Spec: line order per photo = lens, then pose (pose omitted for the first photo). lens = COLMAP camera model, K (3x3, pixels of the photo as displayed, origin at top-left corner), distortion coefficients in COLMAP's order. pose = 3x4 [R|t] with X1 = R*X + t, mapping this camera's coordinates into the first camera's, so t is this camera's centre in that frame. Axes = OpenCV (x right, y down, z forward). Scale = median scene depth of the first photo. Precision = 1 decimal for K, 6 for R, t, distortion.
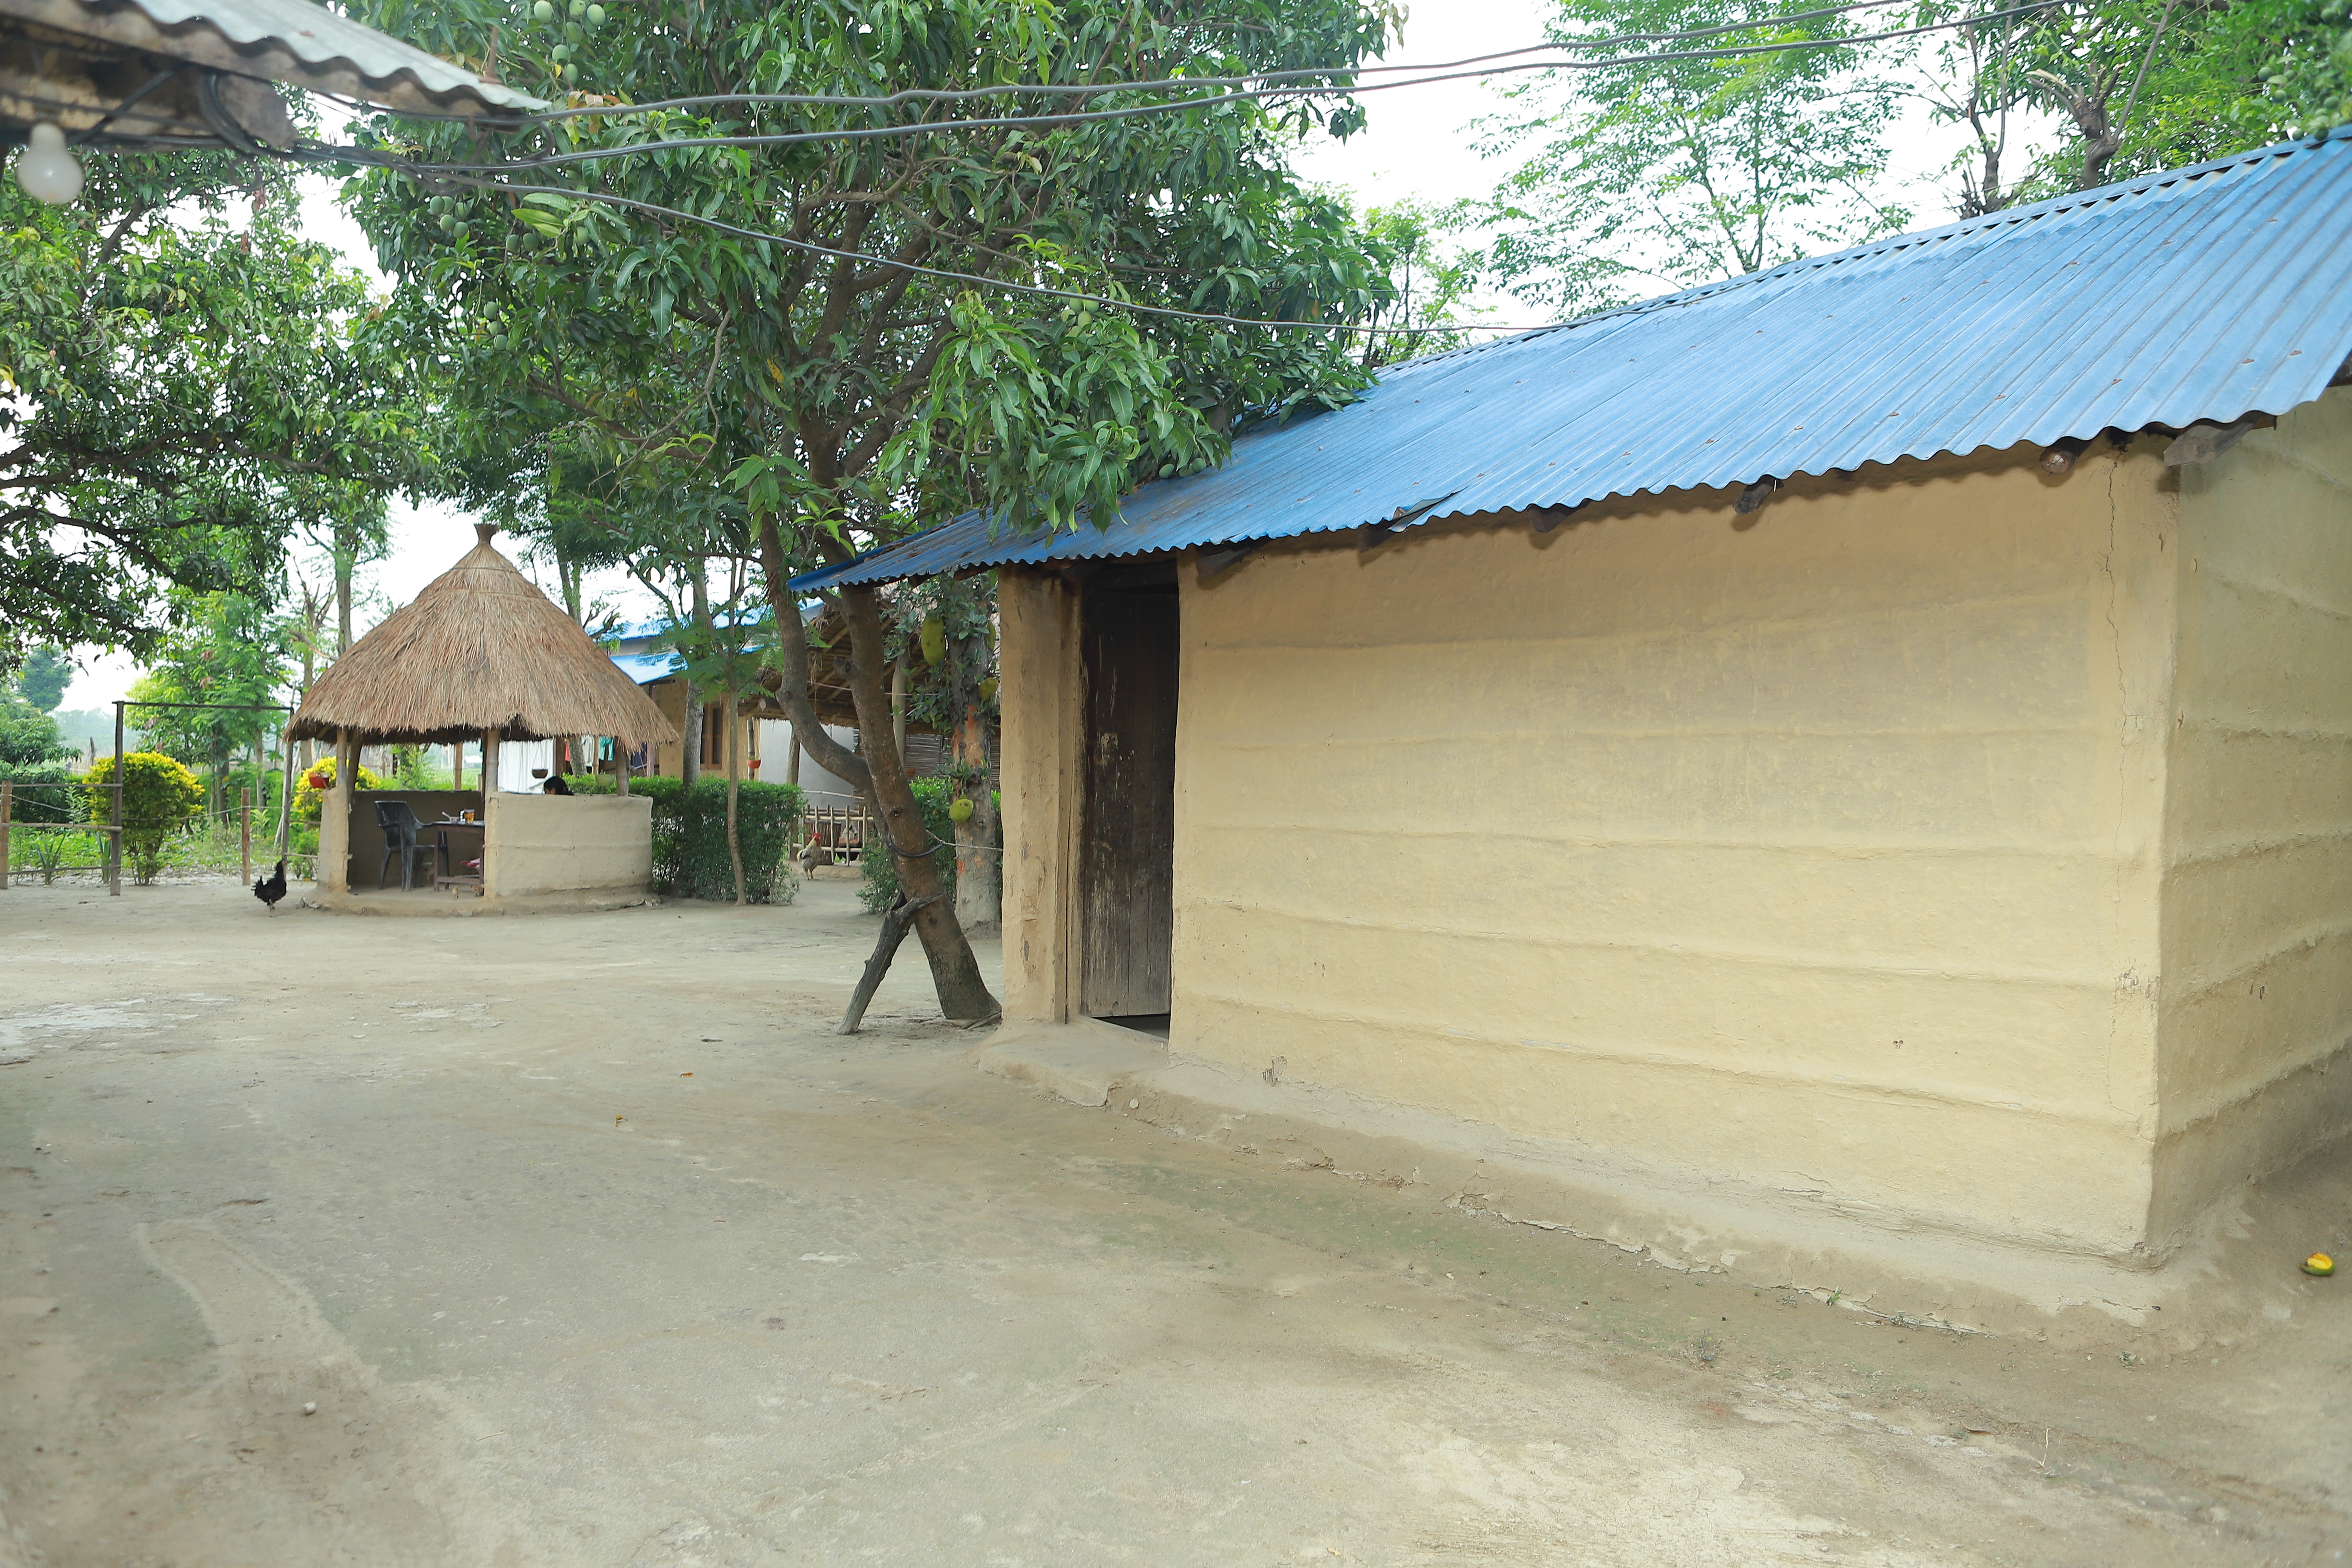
lens RADIAL K [[1616.9, 0, 1163.4], [0, 1616.9, 778.3], [0, 0, 1]] dist [-0.114221, 0.083036]
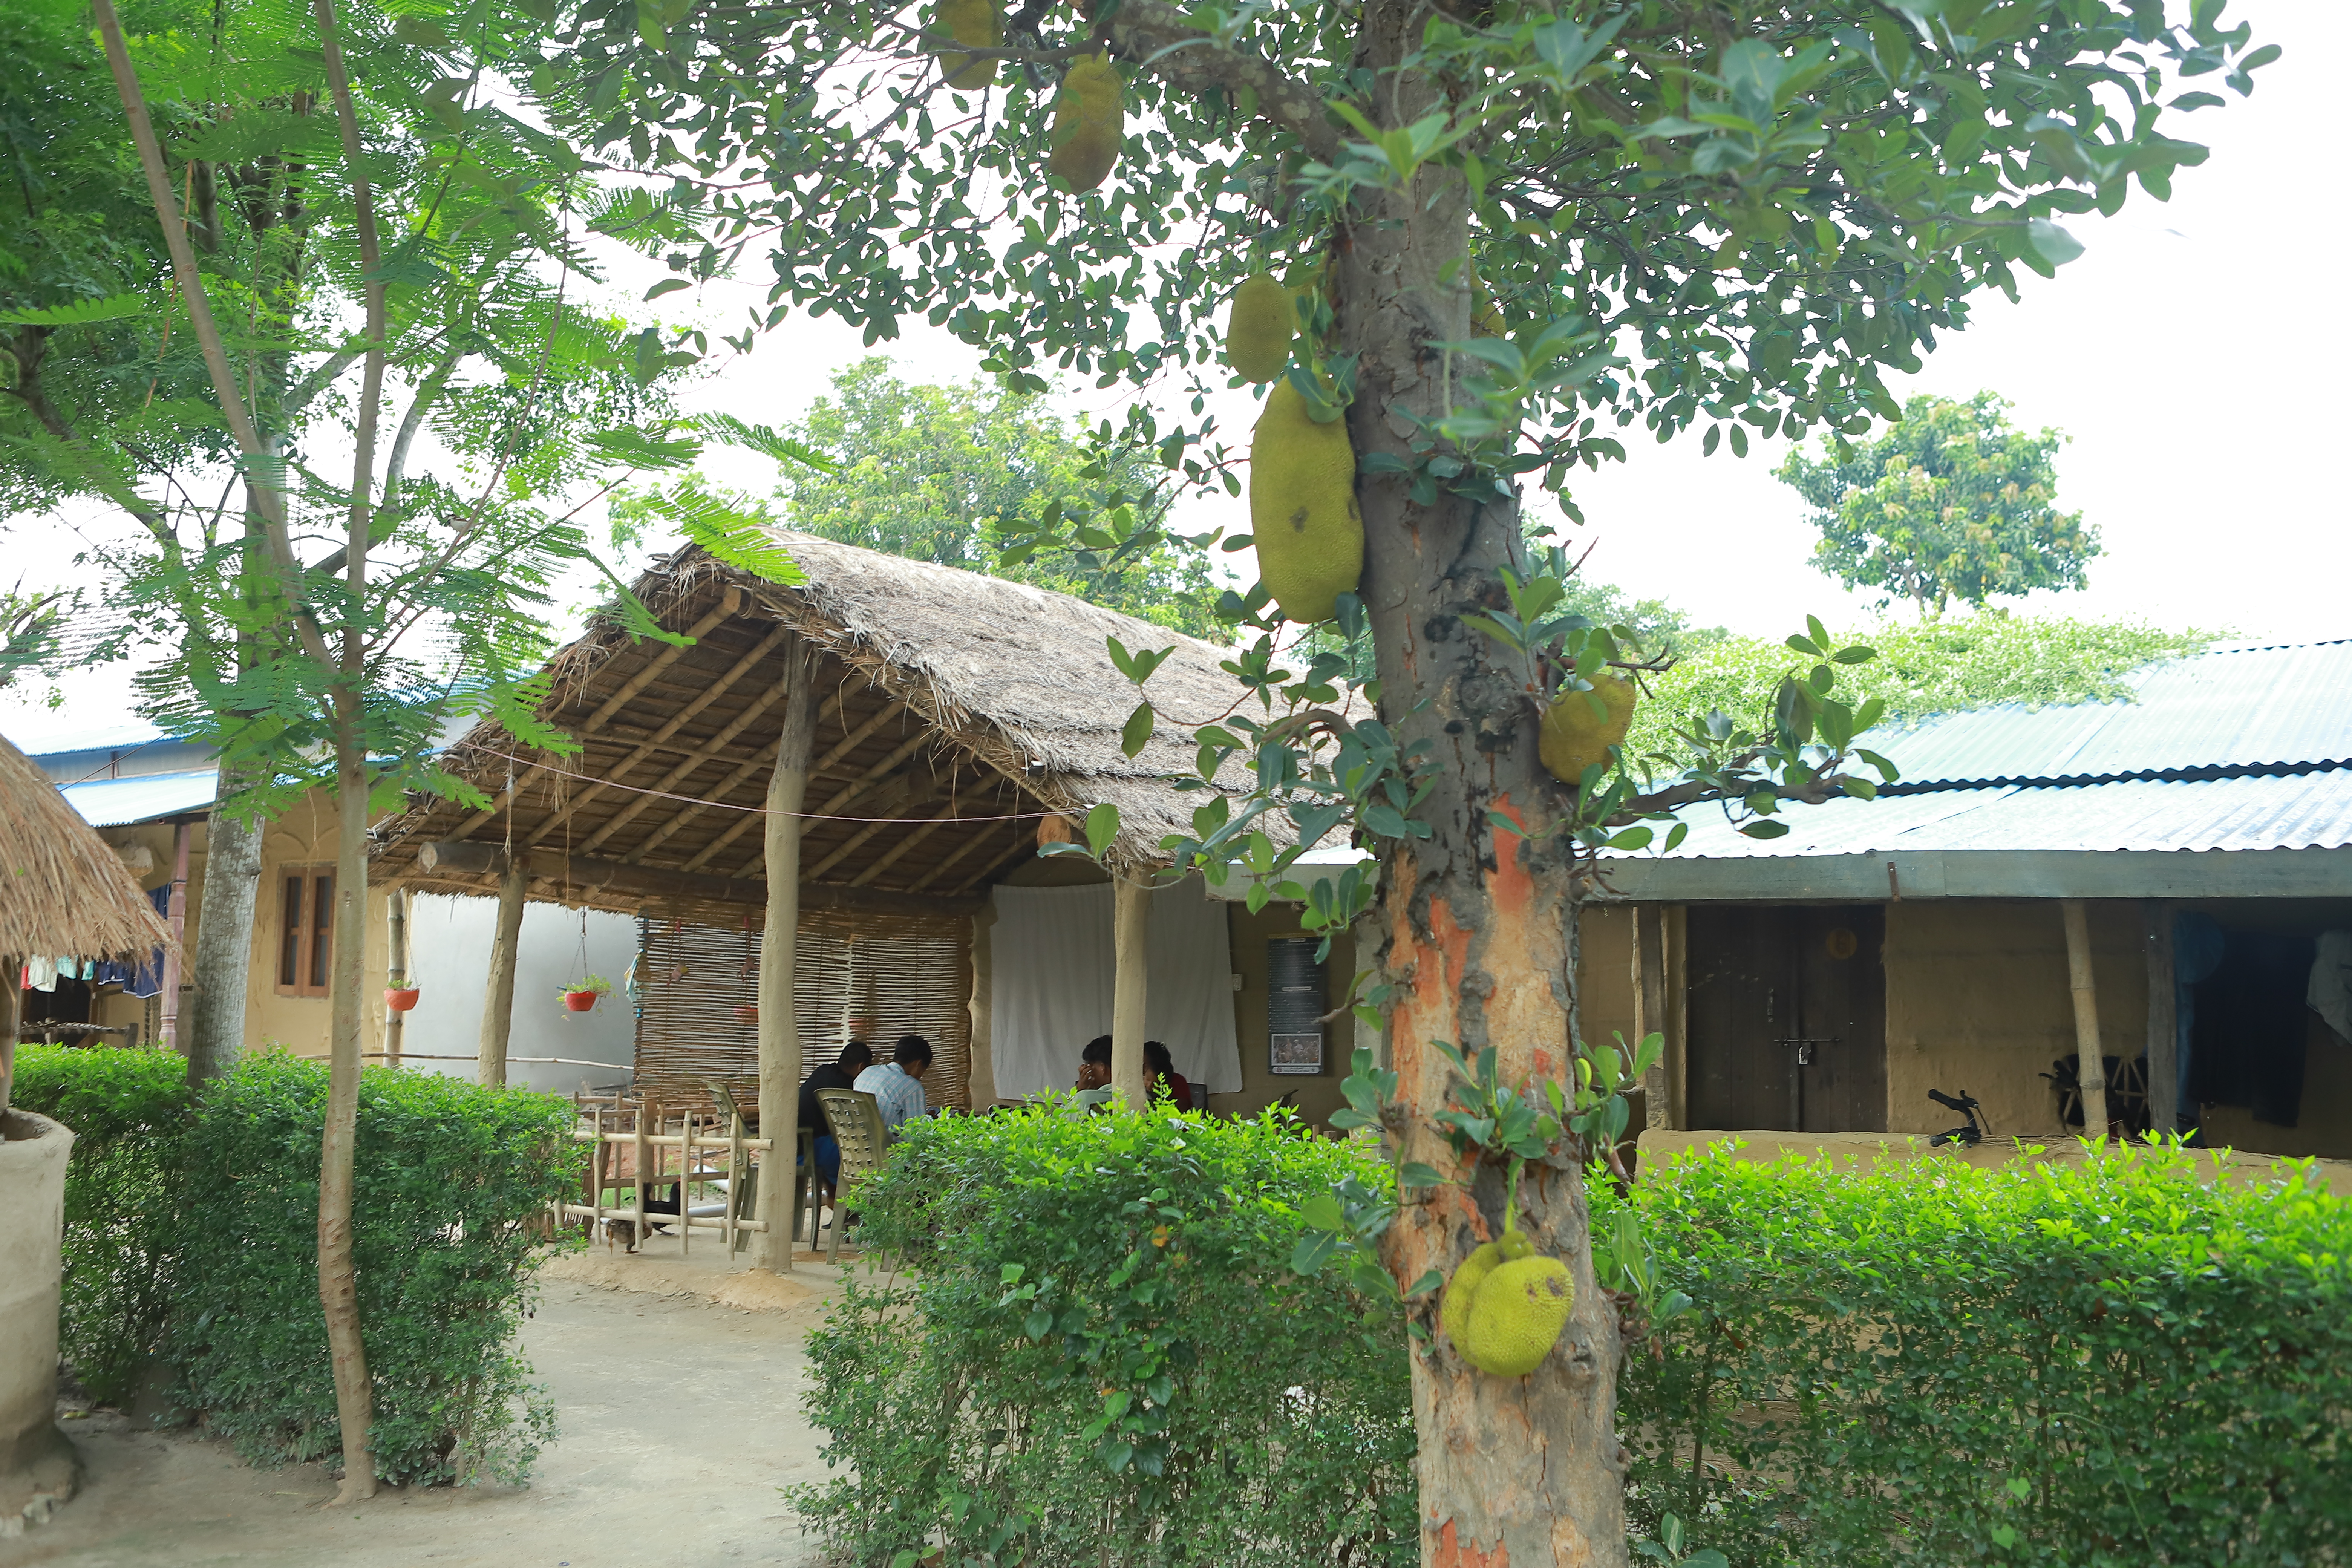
lens RADIAL K [[2062.7, 0, 1176.0], [0, 2062.7, 784.0], [0, 0, 1]] dist [-0.001018, 0.001092]
pose [[0.993153, 0.005312, 0.116698, -0.134493], [0.005956, 0.995364, -0.095994, -0.014537], [-0.116667, 0.096032, 0.988517, 0.504190]]
